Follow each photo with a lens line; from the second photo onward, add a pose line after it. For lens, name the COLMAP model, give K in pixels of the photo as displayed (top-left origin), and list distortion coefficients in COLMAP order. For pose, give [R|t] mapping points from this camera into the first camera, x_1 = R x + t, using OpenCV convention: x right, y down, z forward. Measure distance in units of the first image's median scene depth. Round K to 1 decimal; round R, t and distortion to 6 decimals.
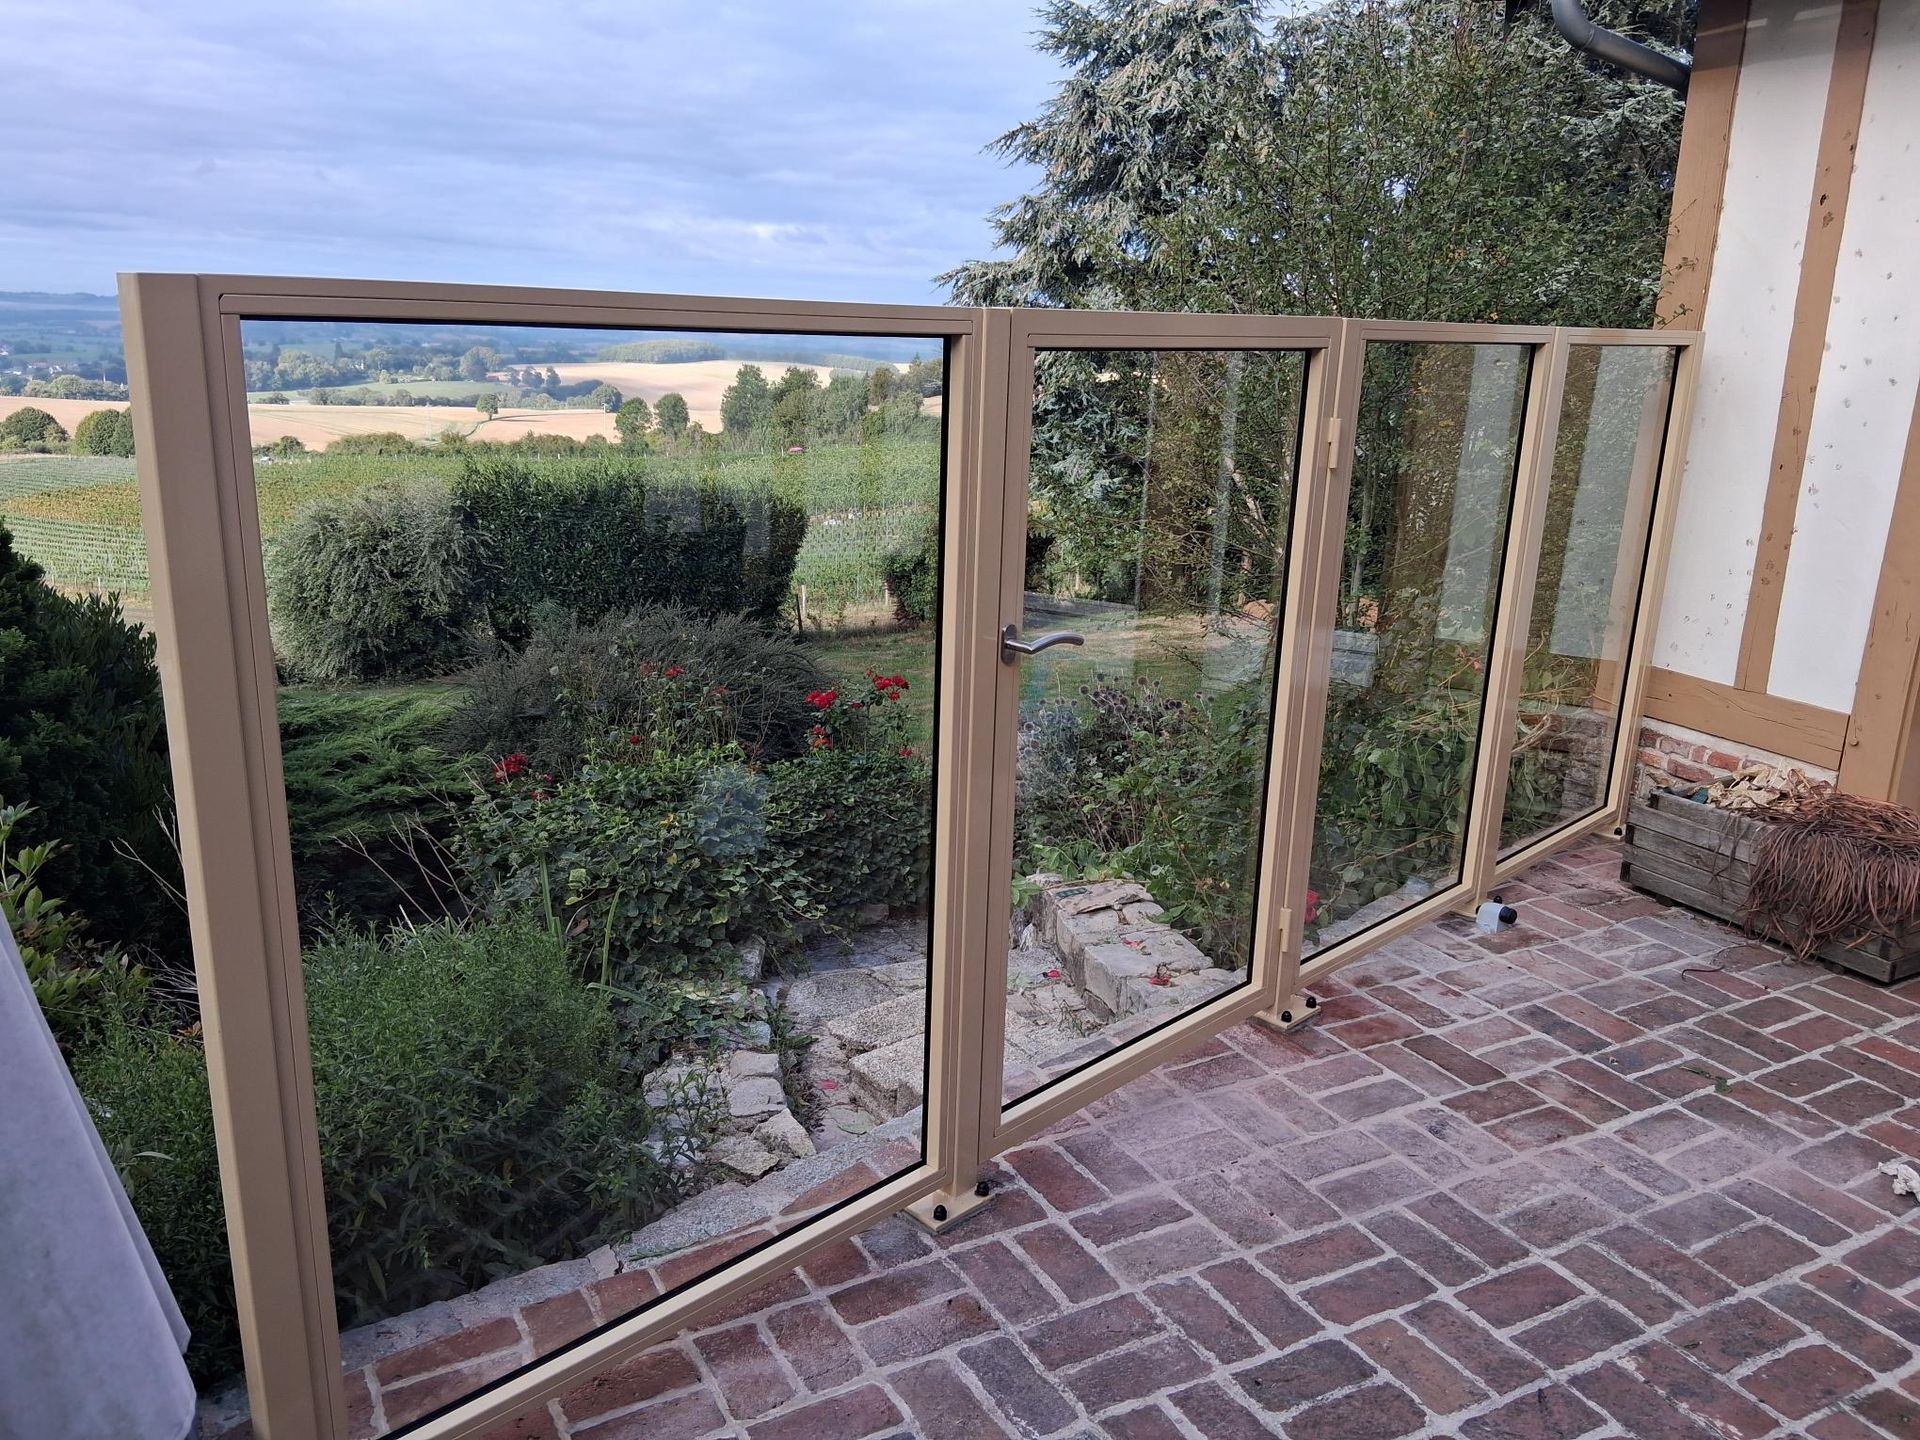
lens RADIAL K [[1438.9, 0, 960.0], [0, 1438.9, 720.0], [0, 0, 1]] dist [0.009875, 0.001485]
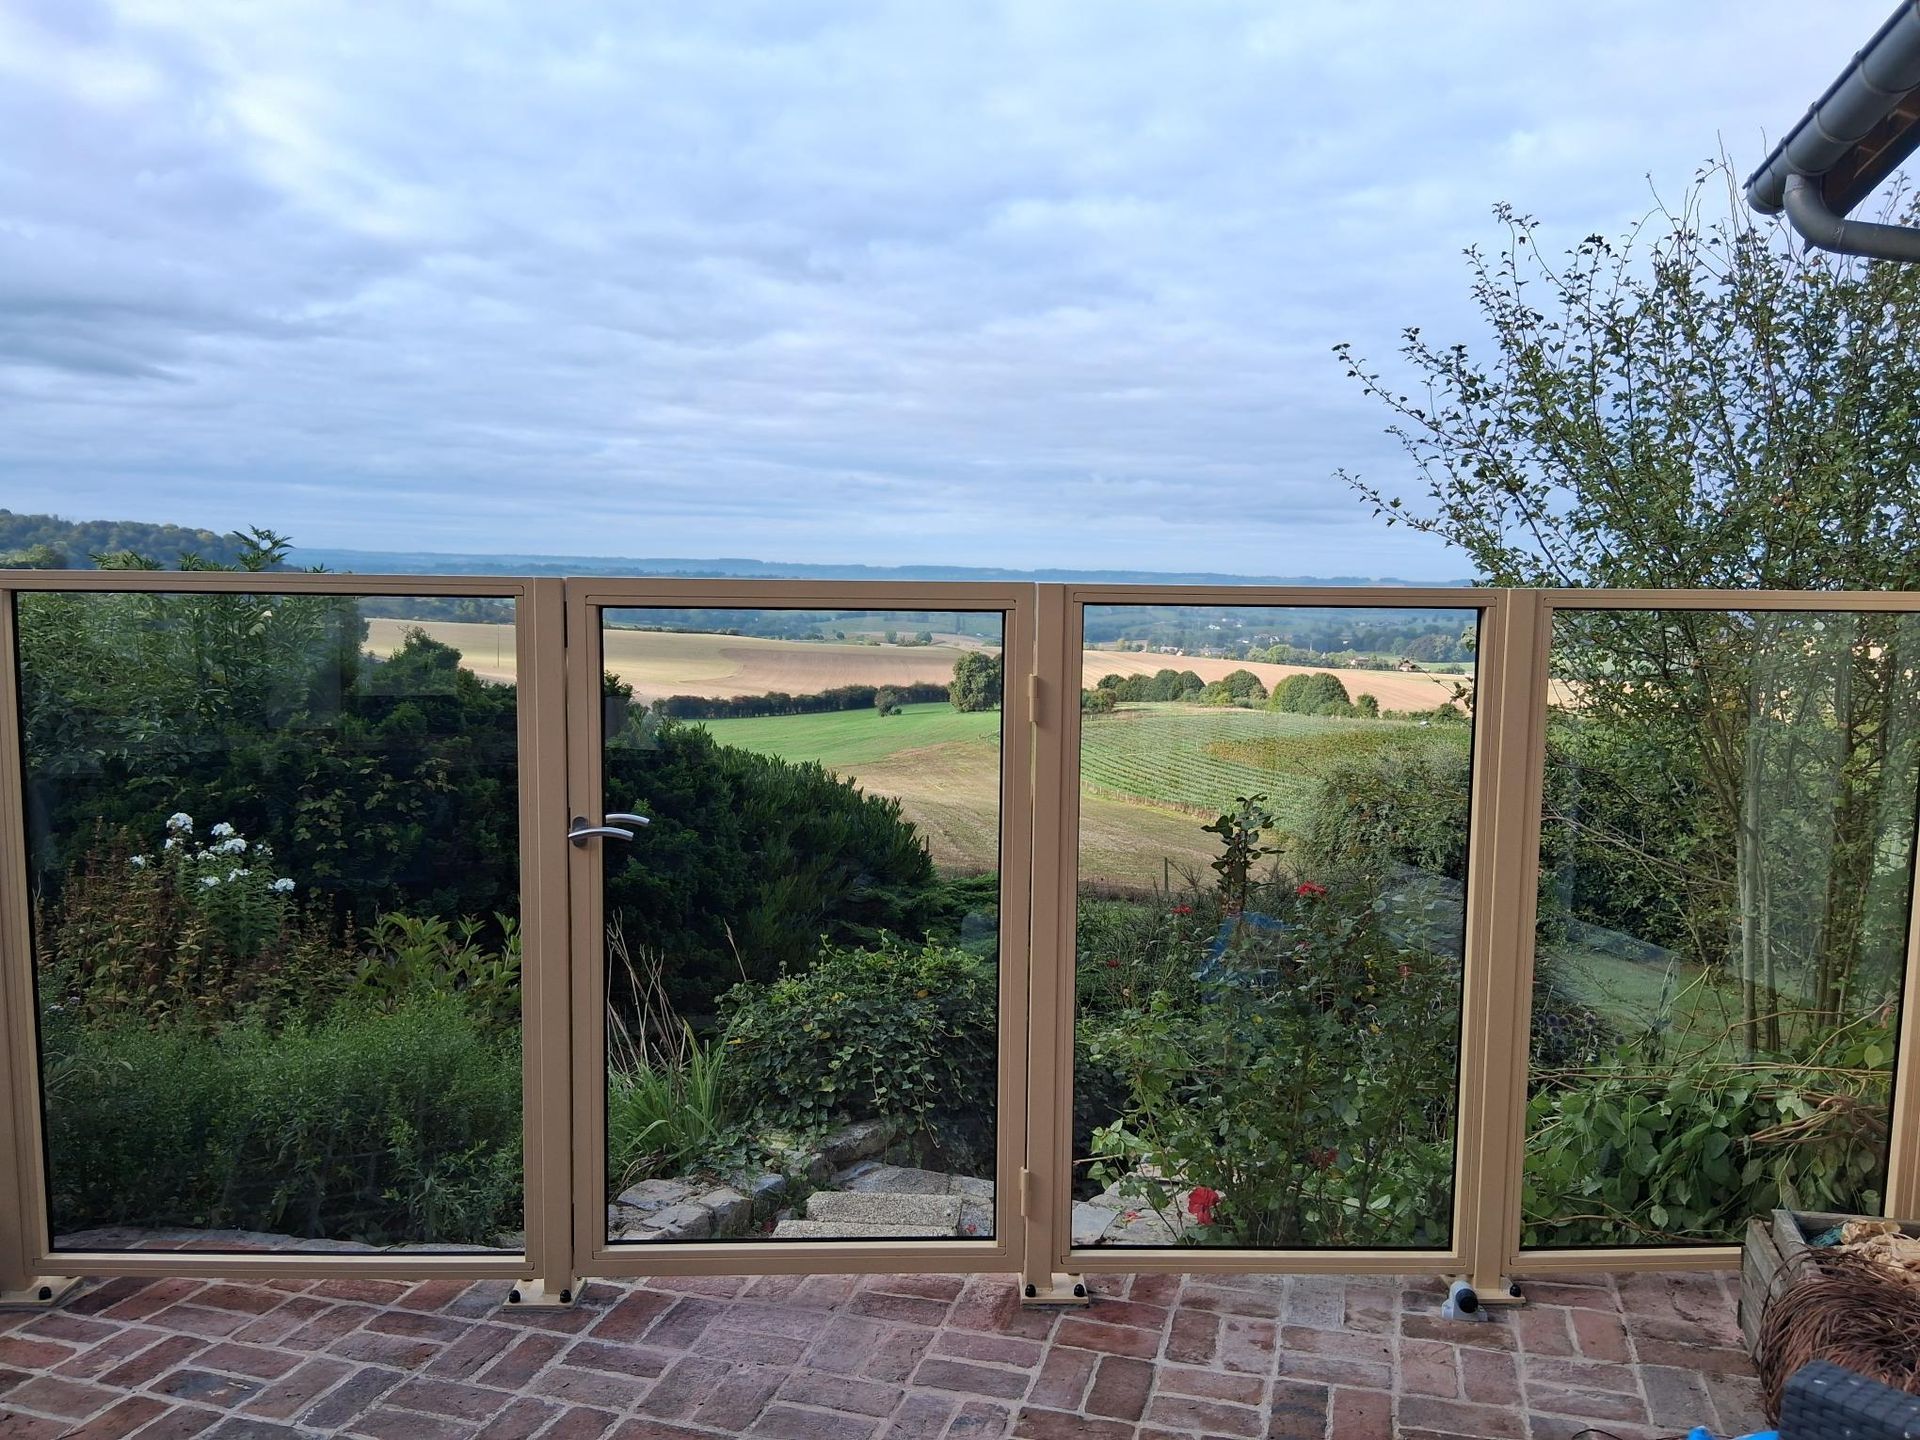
lens RADIAL K [[1424.2, 0, 960.0], [0, 1424.2, 720.0], [0, 0, 1]] dist [-0.009481, -0.004076]
pose [[0.738489, 0.046338, -0.672671, 0.826182], [-0.168668, 0.978613, -0.117759, -0.049393], [0.652828, 0.200422, 0.730511, 0.199998]]
